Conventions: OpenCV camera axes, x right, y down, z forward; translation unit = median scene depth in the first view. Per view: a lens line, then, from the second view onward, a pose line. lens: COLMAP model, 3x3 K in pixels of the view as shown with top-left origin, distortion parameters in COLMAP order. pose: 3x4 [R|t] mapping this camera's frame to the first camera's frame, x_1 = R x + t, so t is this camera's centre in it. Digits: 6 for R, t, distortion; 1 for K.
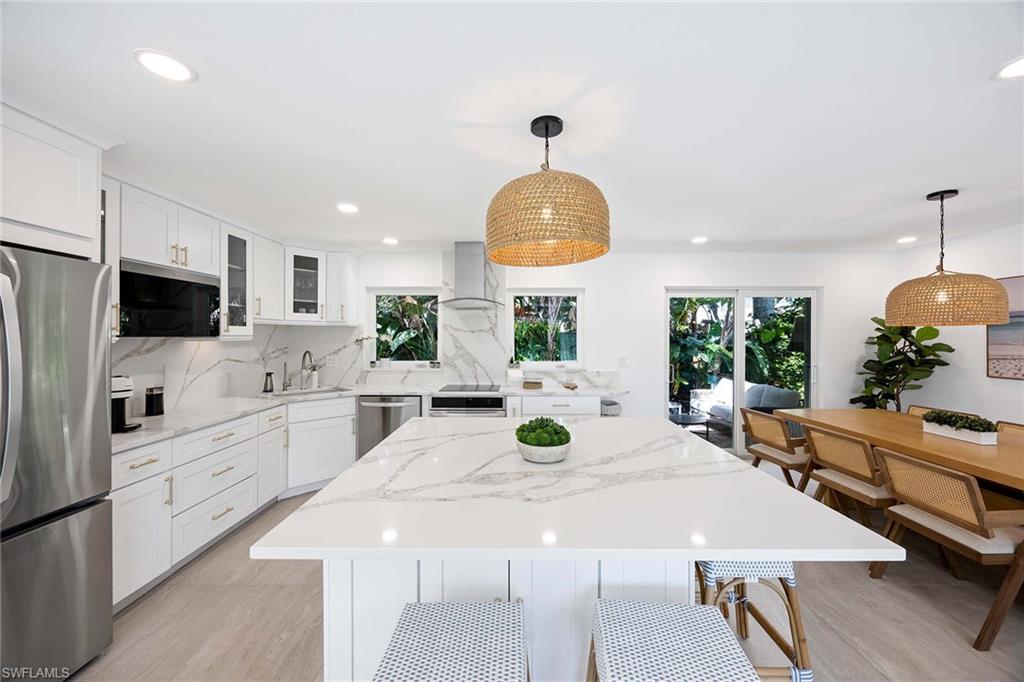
lens RADIAL K [[386.8, 0, 512.2], [0, 386.8, 337.1], [0, 0, 1]] dist [-0.000672, -0.000038]
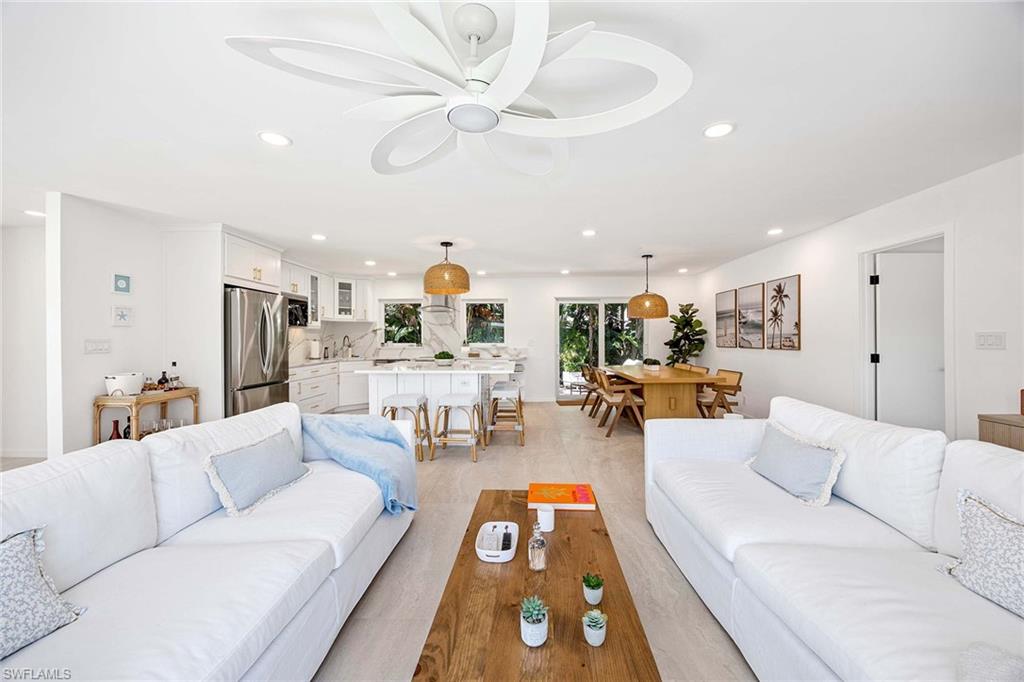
lens RADIAL K [[392.0, 0, 512.0], [0, 392.0, 341.0], [0, 0, 1]] dist [-0.000828, -0.000096]
pose [[0.999677, -0.005069, -0.024887, 0.273382], [0.005157, 0.999981, 0.003488, 0.056396], [0.024869, -0.003615, 0.999684, -0.772490]]
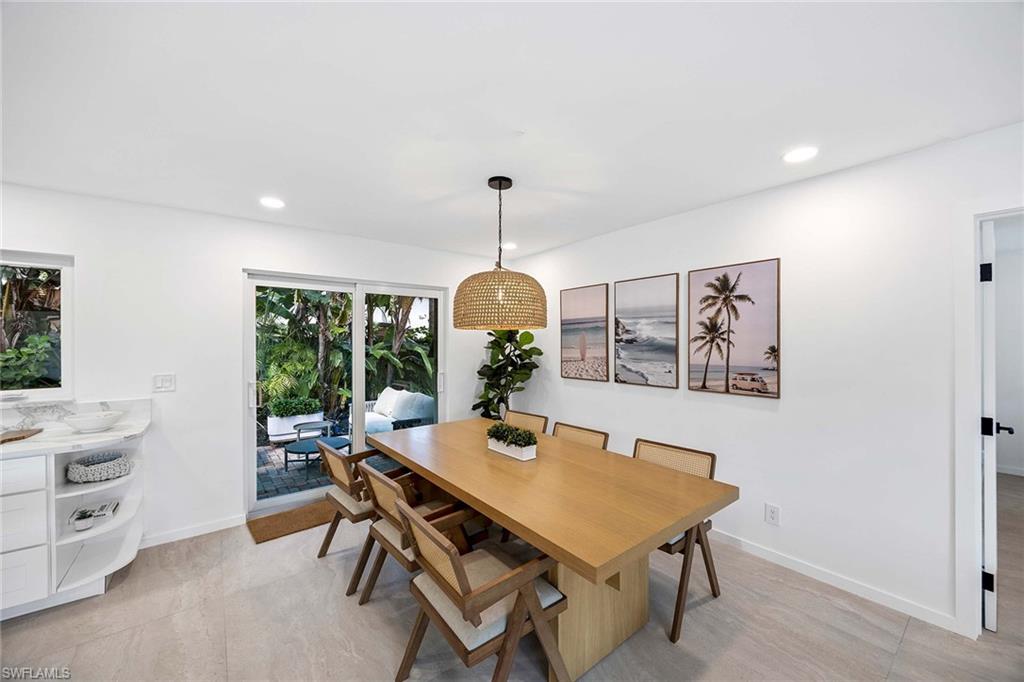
lens RADIAL K [[392.0, 0, 512.0], [0, 392.0, 341.0], [0, 0, 1]] dist [-0.000828, -0.000096]
pose [[0.789022, -0.001764, 0.614363, 0.375447], [0.002935, 0.999995, -0.000898, -0.000560], [-0.614358, 0.002512, 0.789023, 0.174092]]
